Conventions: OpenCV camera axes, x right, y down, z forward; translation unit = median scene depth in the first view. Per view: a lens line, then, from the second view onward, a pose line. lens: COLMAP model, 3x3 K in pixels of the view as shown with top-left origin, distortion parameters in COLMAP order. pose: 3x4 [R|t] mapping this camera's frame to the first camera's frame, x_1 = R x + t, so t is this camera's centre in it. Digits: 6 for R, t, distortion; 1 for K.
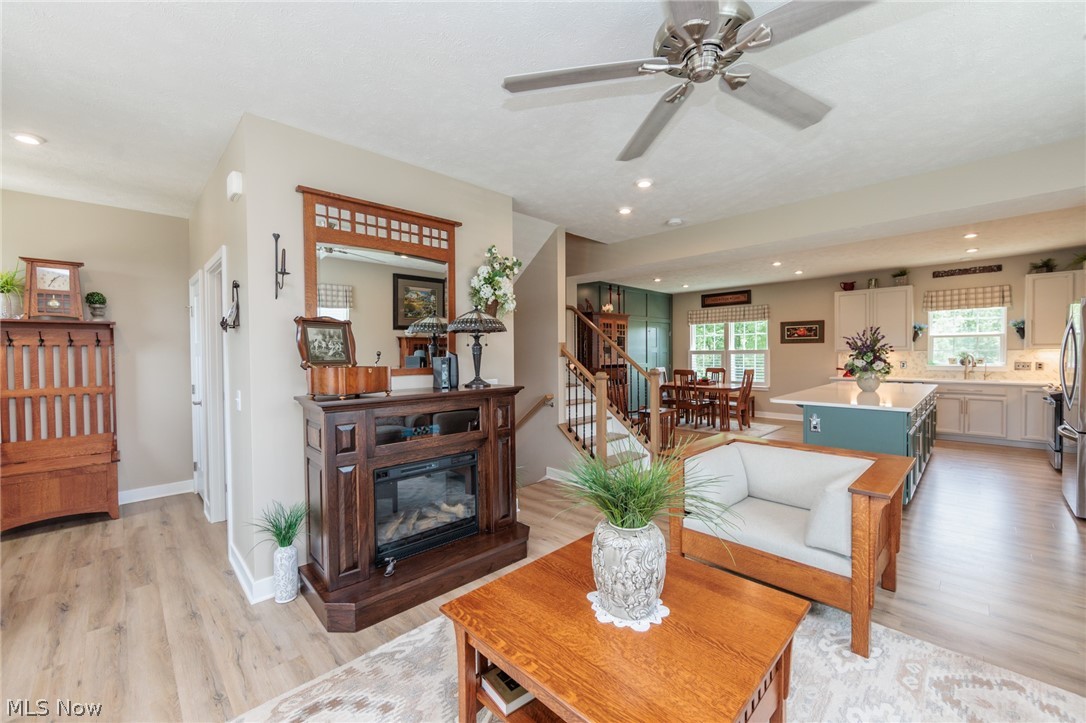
lens RADIAL K [[430.8, 0, 544.5], [0, 430.8, 361.1], [0, 0, 1]] dist [0.000460, -0.000495]
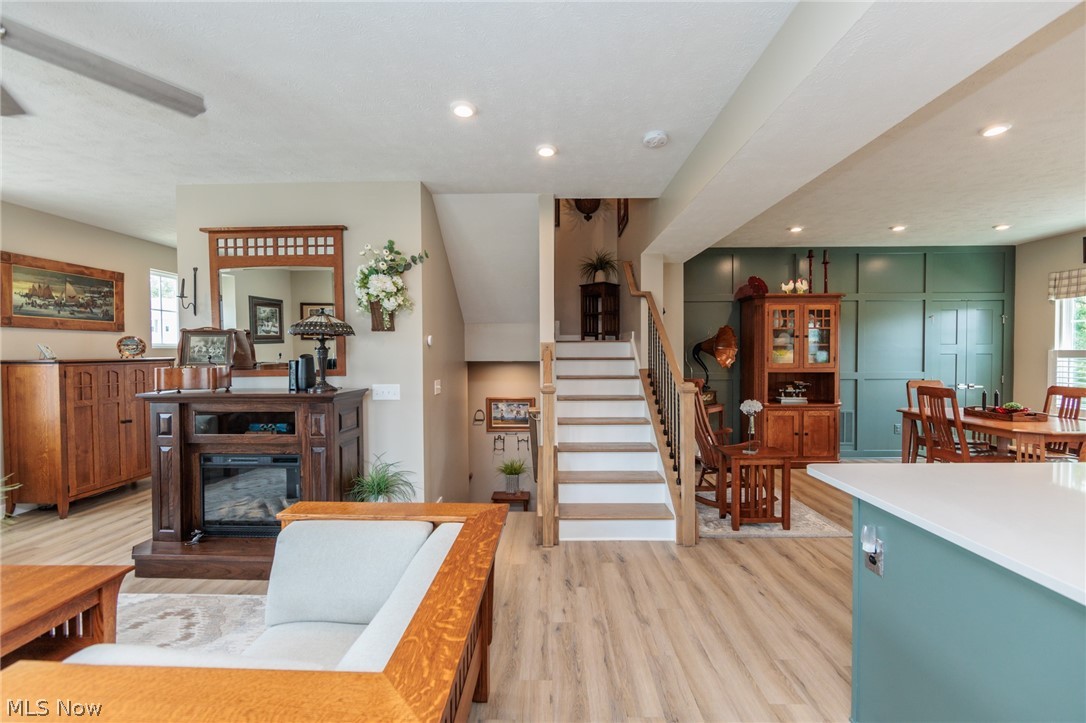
lens RADIAL K [[424.7, 0, 543.4], [0, 424.7, 360.1], [0, 0, 1]] dist [-0.000529, -0.000168]
pose [[0.698668, 0.017919, -0.715221, 0.461483], [-0.014789, 0.999834, 0.010603, -0.014567], [0.715293, 0.003169, 0.698818, 0.355270]]
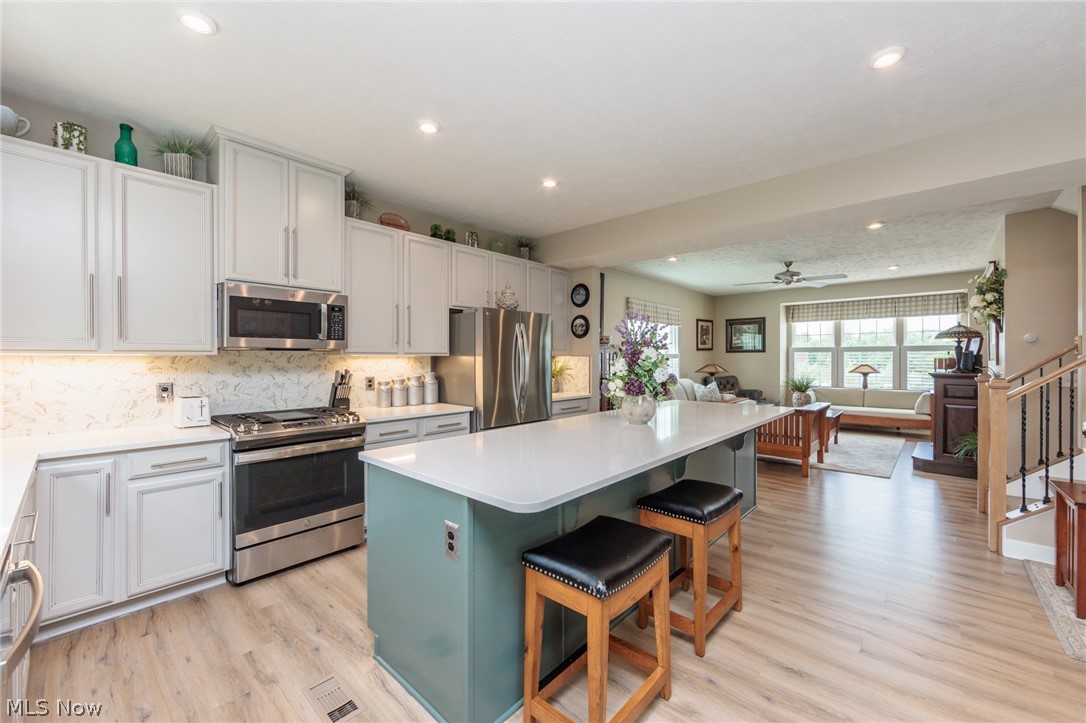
lens RADIAL K [[430.8, 0, 544.5], [0, 430.8, 361.1], [0, 0, 1]] dist [0.000460, -0.000495]
pose [[-0.998514, 0.013387, -0.052833, 0.756747], [0.012033, 0.999593, 0.025869, -0.023466], [0.053158, 0.025195, -0.998268, 1.303037]]
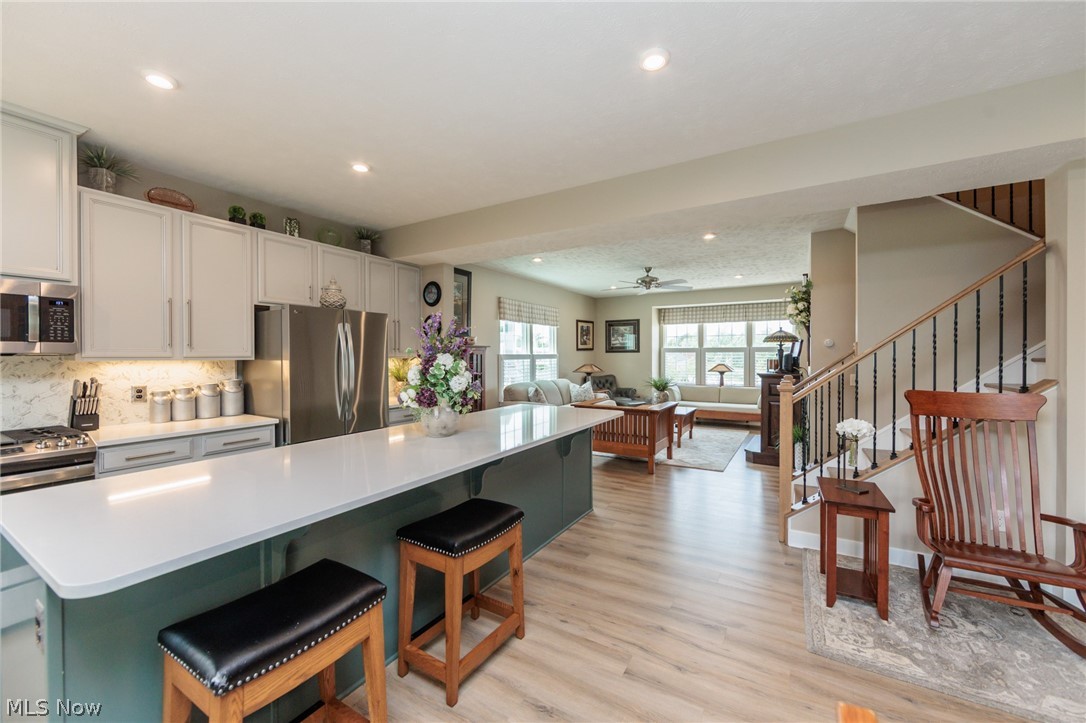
lens RADIAL K [[424.7, 0, 543.4], [0, 424.7, 360.1], [0, 0, 1]] dist [-0.000529, -0.000168]
pose [[-0.969428, 0.015546, -0.244885, 0.633060], [0.008010, 0.999464, 0.031737, -0.030616], [0.245247, 0.028805, -0.969033, 1.274764]]
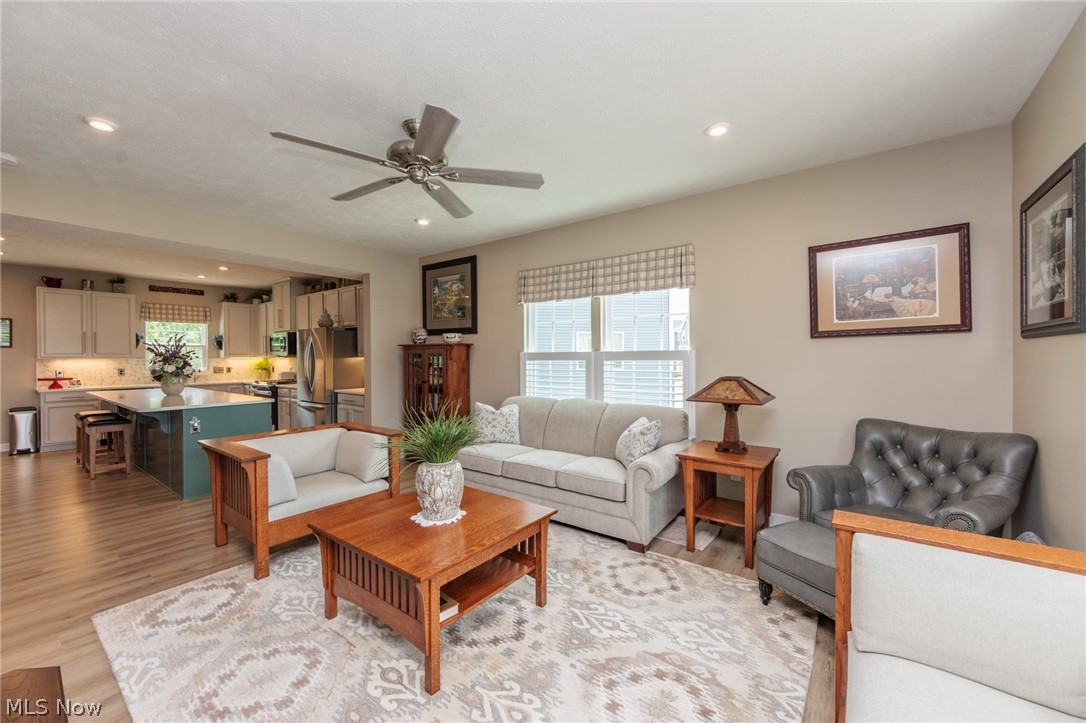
lens RADIAL K [[424.7, 0, 543.4], [0, 424.7, 360.1], [0, 0, 1]] dist [-0.000529, -0.000168]
pose [[-0.141339, 0.002951, 0.989957, -0.339364], [0.023777, 0.999717, 0.000415, 0.004135], [-0.989676, 0.023597, -0.141370, 0.207776]]
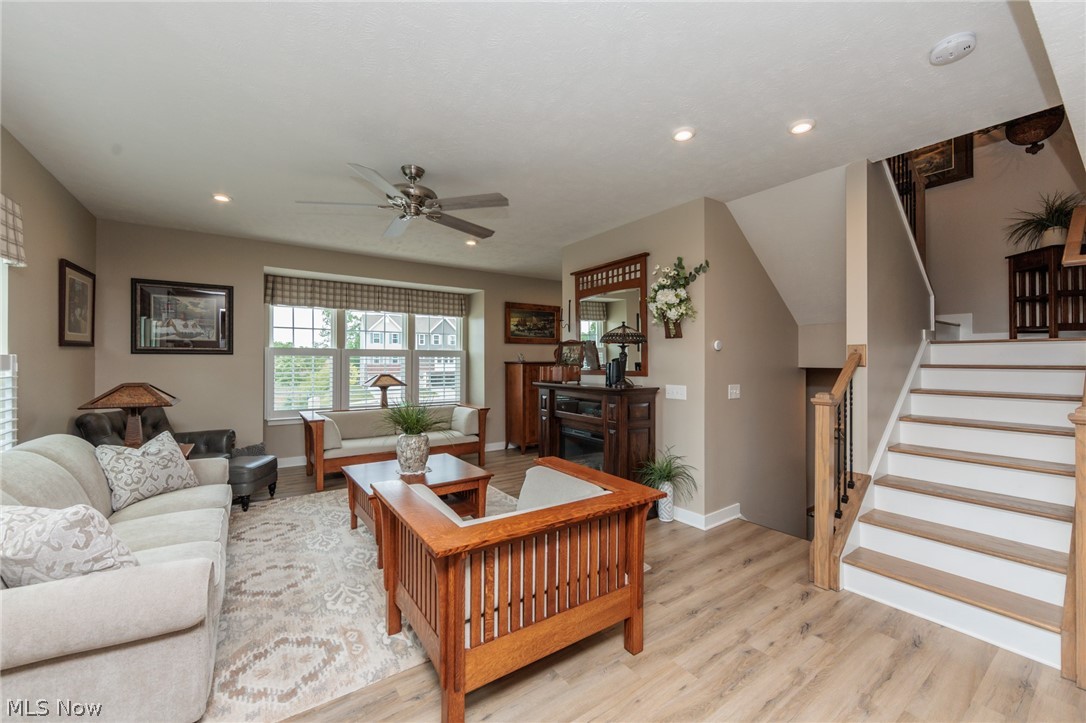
lens RADIAL K [[430.8, 0, 544.5], [0, 430.8, 361.1], [0, 0, 1]] dist [0.000460, -0.000495]
pose [[-0.165351, 0.009790, -0.986186, 0.577752], [-0.017857, 0.999757, 0.012918, -0.014364], [0.986073, 0.019746, -0.165136, 0.510072]]
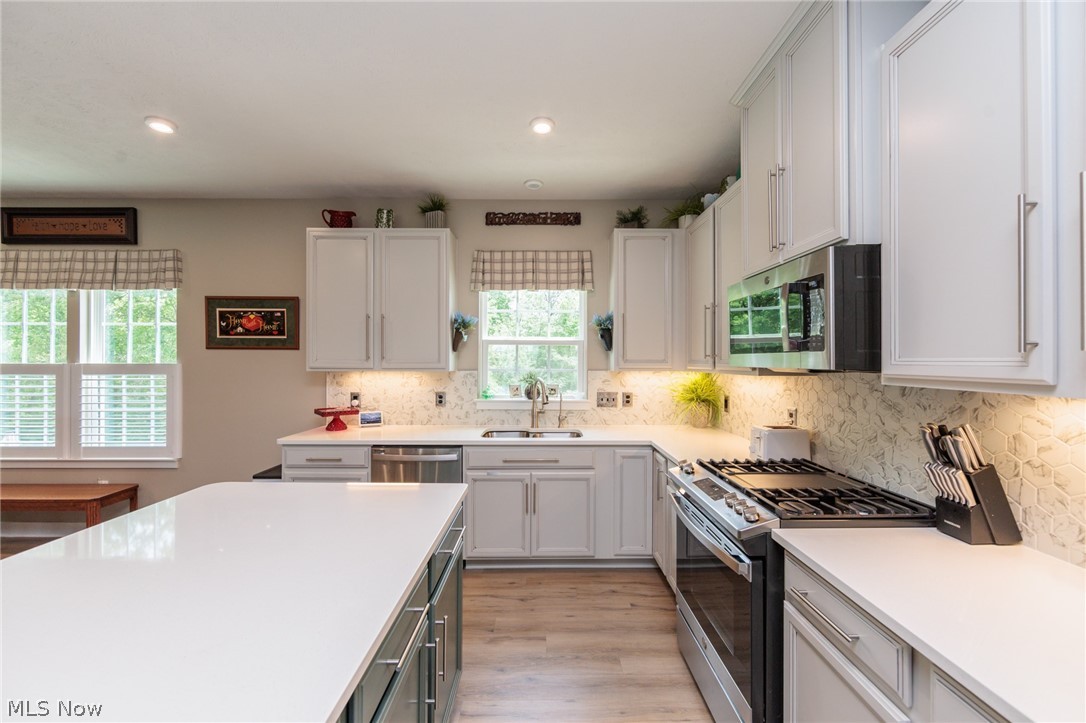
lens RADIAL K [[424.7, 0, 543.4], [0, 424.7, 360.1], [0, 0, 1]] dist [-0.000529, -0.000168]
pose [[0.702693, 0.014464, 0.711346, 0.702740], [0.004245, 0.999690, -0.024520, -0.027682], [-0.711480, 0.020249, 0.702414, 0.713347]]
